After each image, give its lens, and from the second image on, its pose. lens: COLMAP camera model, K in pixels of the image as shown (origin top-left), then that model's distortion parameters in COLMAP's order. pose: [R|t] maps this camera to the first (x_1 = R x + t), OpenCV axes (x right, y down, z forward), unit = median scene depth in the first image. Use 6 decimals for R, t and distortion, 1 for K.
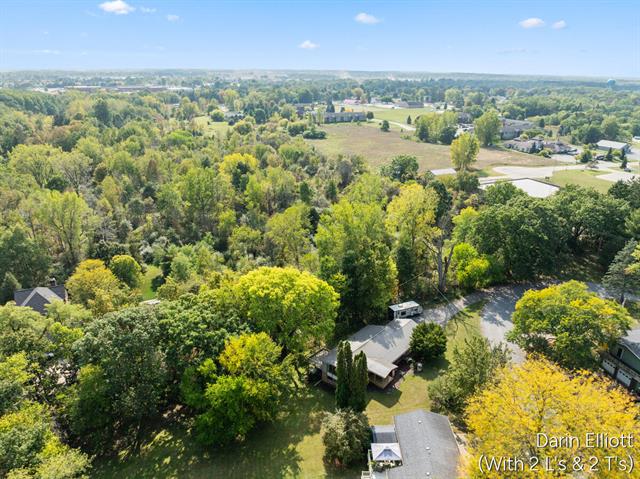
lens RADIAL K [[452.7, 0, 321.3], [0, 452.7, 237.7], [0, 0, 1]] dist [-0.040770, -0.000811]
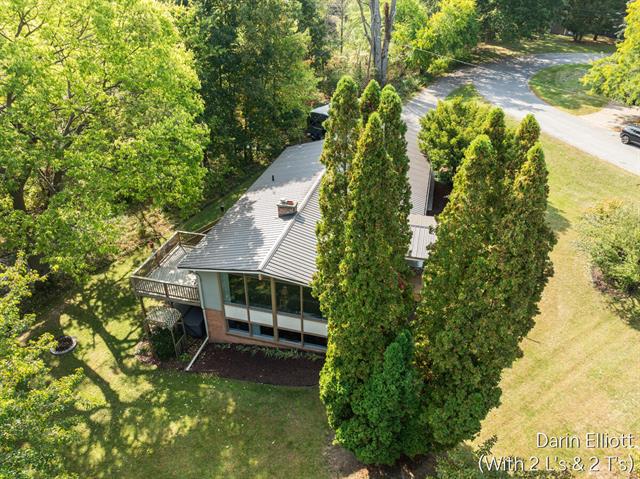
lens RADIAL K [[452.5, 0, 320.2], [0, 452.5, 239.7], [0, 0, 1]] dist [-0.050135, 0.019150]
pose [[0.894104, -0.228690, 0.385071, -0.027518], [0.160773, 0.966386, 0.200626, 0.215468], [-0.418009, -0.117472, 0.900816, 0.739246]]
